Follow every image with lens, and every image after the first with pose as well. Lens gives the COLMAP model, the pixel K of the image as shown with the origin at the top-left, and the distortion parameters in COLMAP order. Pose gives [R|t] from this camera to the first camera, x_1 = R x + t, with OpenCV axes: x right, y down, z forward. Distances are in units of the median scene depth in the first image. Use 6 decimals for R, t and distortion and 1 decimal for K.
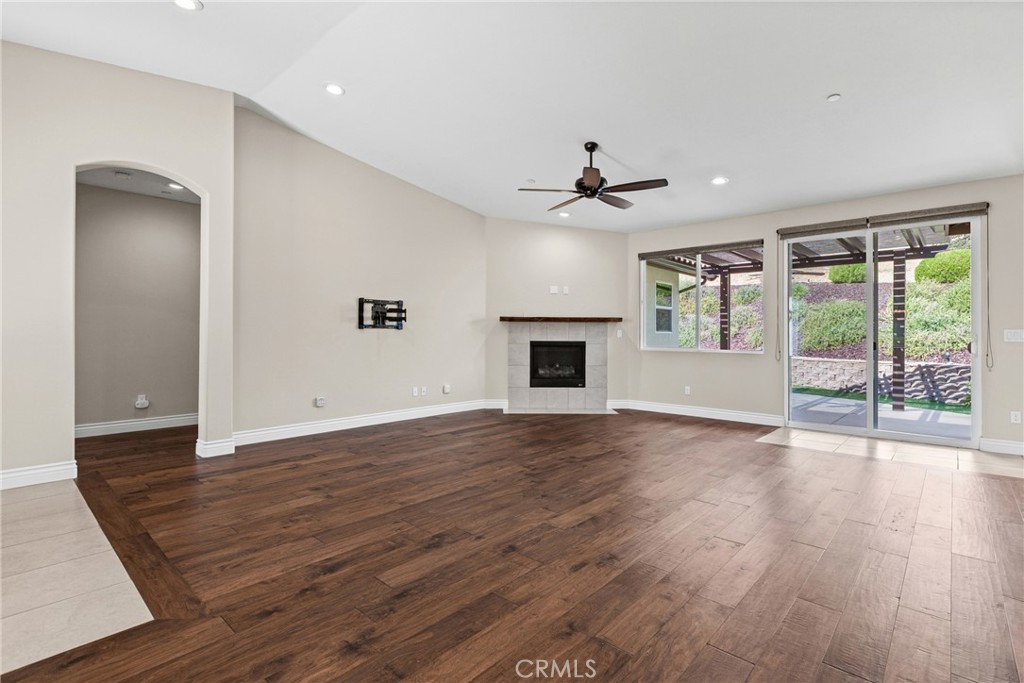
lens RADIAL K [[472.4, 0, 510.9], [0, 472.4, 328.7], [0, 0, 1]] dist [0.000236, -0.000135]
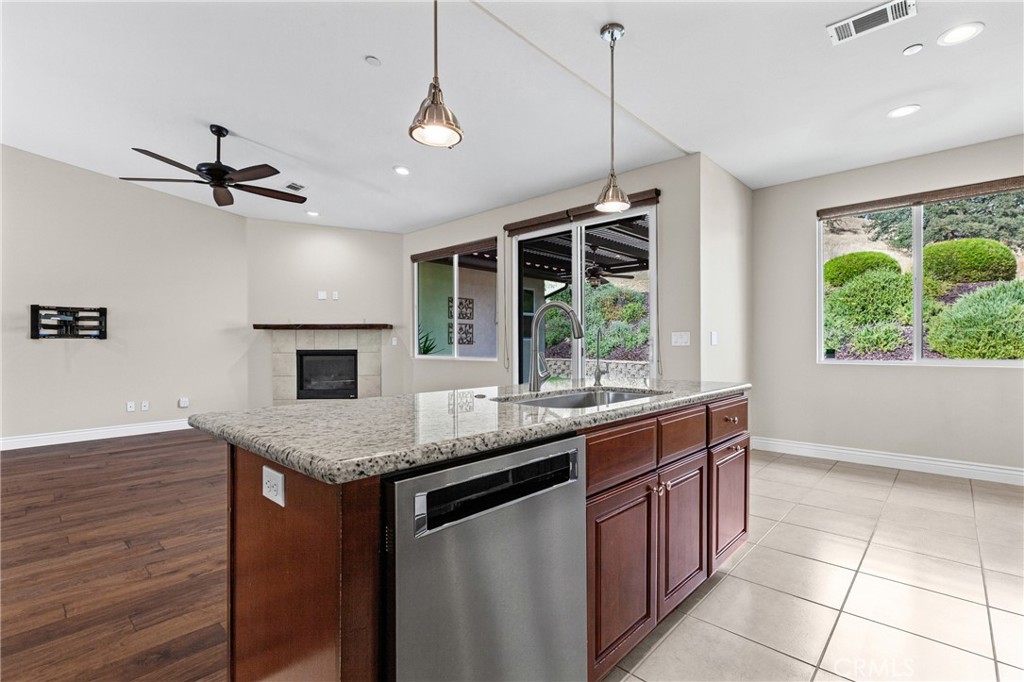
lens RADIAL K [[472.4, 0, 517.3], [0, 472.4, 339.2], [0, 0, 1]] dist [0.000236, -0.000135]
pose [[0.999969, -0.007853, 0.000131, 0.546753], [0.007852, 0.999962, 0.003680, 0.004861], [-0.000160, -0.003679, 0.999993, 0.085802]]
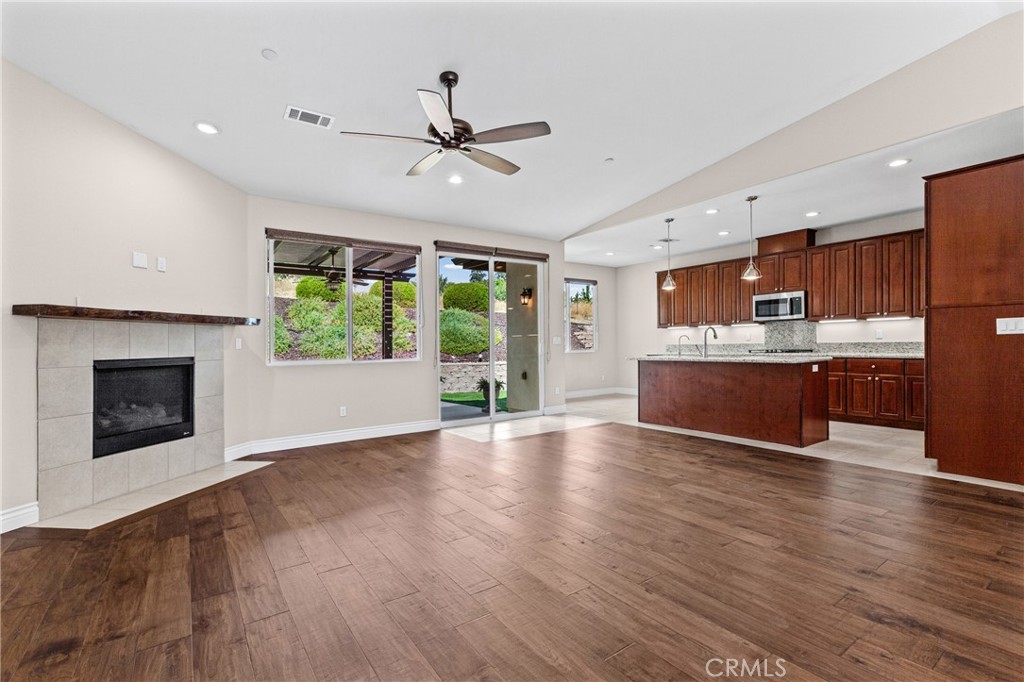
lens RADIAL K [[472.4, 0, 521.8], [0, 472.4, 350.9], [0, 0, 1]] dist [0.000236, -0.000135]
pose [[0.200569, -0.025245, 0.979354, -0.385956], [0.003384, 0.999680, 0.025076, 0.006820], [-0.979674, -0.001715, 0.200591, 0.563485]]
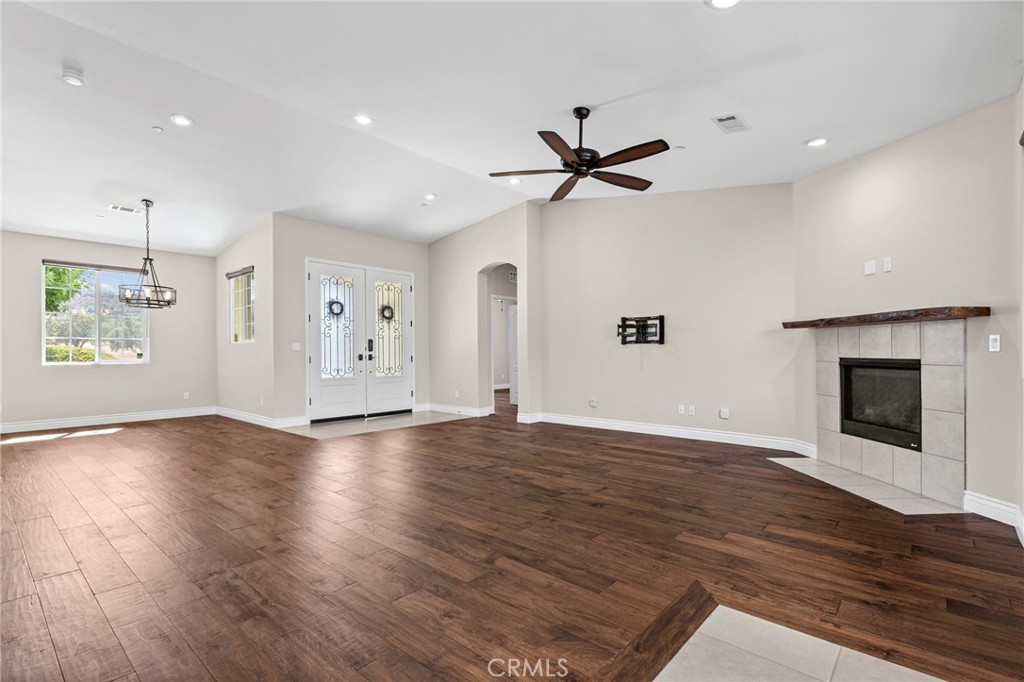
lens RADIAL K [[472.4, 0, 536.8], [0, 472.4, 352.7], [0, 0, 1]] dist [0.000236, -0.000135]
pose [[0.058206, 0.000836, -0.998304, 0.728466], [0.016072, 0.999869, 0.001774, 0.013541], [0.998175, -0.016148, 0.058185, 0.659566]]
